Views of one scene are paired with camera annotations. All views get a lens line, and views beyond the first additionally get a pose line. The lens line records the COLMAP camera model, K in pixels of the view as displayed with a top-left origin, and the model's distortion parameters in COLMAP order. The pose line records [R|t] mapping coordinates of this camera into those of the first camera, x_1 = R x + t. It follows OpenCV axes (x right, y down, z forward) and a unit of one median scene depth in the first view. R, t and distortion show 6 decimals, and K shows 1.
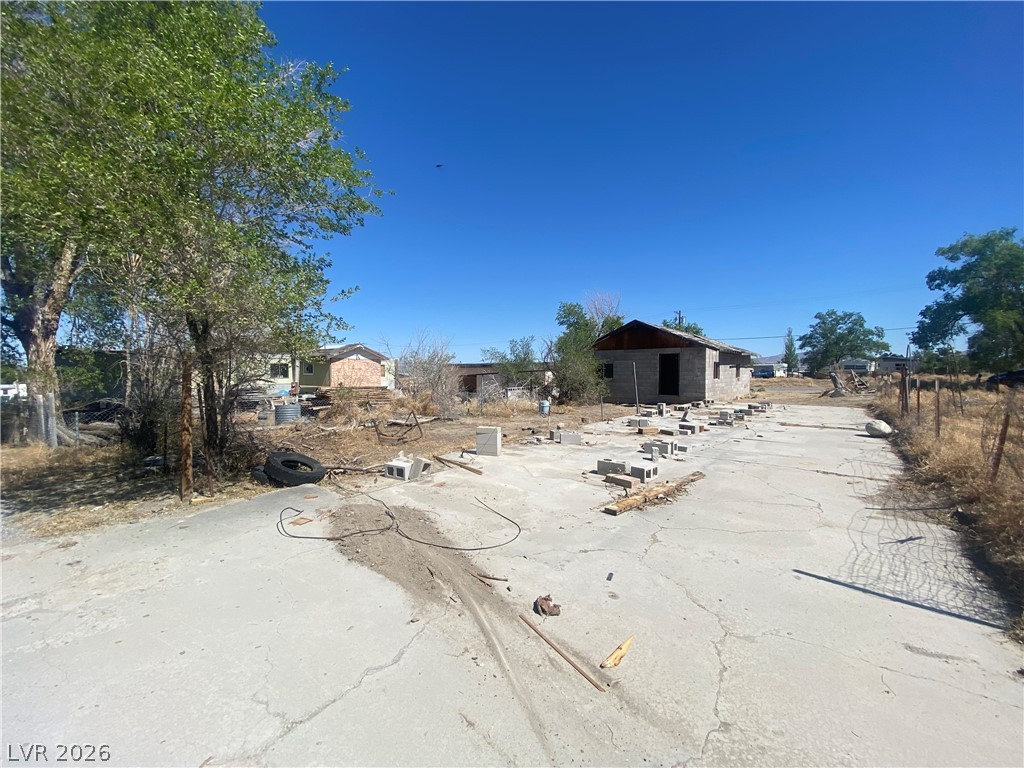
lens RADIAL K [[410.7, 0, 504.0], [0, 410.7, 383.2], [0, 0, 1]] dist [0.001653, 0.000032]
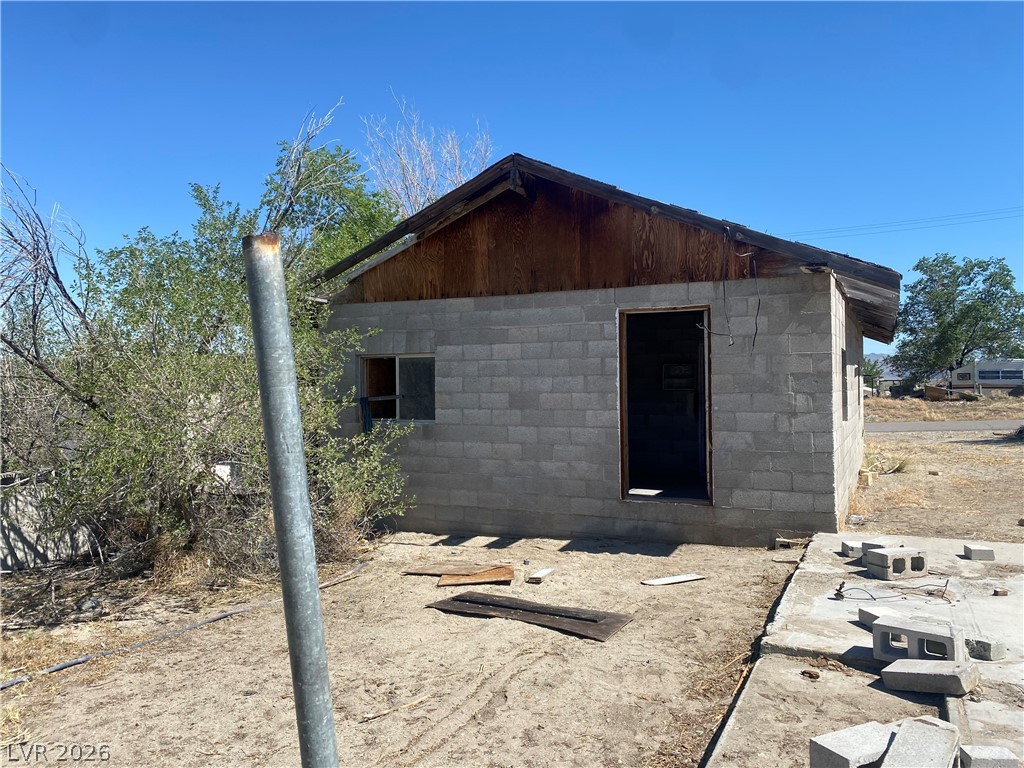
lens RADIAL K [[776.7, 0, 513.2], [0, 776.7, 384.3], [0, 0, 1]] dist [-0.003228, -0.000294]
pose [[0.969626, -0.007311, 0.244481, 0.207949], [0.014954, 0.999455, -0.029421, -0.020128], [-0.244133, 0.032183, 0.969208, 0.579218]]
